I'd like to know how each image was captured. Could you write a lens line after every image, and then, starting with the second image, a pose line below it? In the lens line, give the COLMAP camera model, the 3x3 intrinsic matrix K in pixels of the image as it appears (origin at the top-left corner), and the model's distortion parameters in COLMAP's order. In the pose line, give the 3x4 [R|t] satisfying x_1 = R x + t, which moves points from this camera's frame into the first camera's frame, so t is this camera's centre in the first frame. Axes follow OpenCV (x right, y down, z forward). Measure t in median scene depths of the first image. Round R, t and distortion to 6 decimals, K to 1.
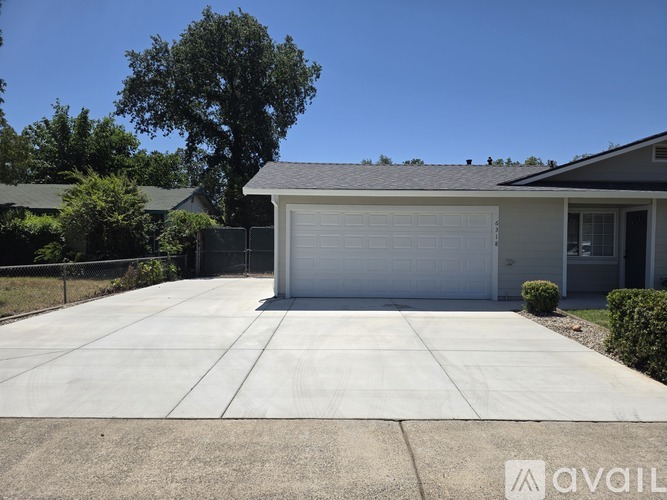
lens RADIAL K [[464.0, 0, 333.1], [0, 464.0, 240.1], [0, 0, 1]] dist [0.077742, -0.095685]
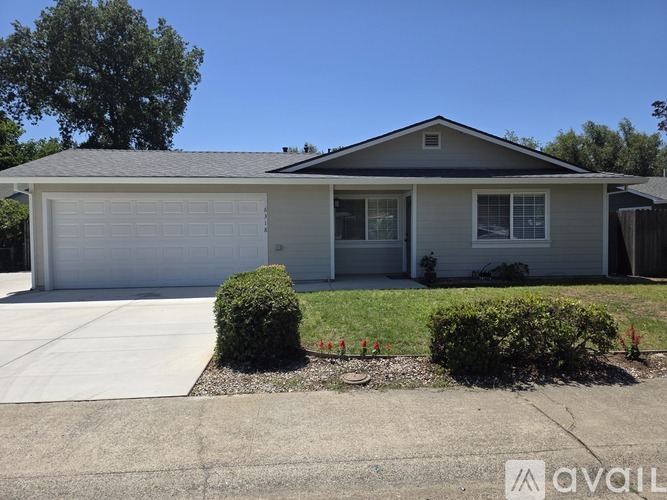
lens RADIAL K [[464.0, 0, 333.1], [0, 464.0, 240.1], [0, 0, 1]] dist [0.077742, -0.095685]
pose [[0.995388, -0.021342, 0.093532, 0.399420], [0.018953, 0.999473, 0.026362, 0.005967], [-0.094045, -0.024467, 0.995267, -0.026540]]
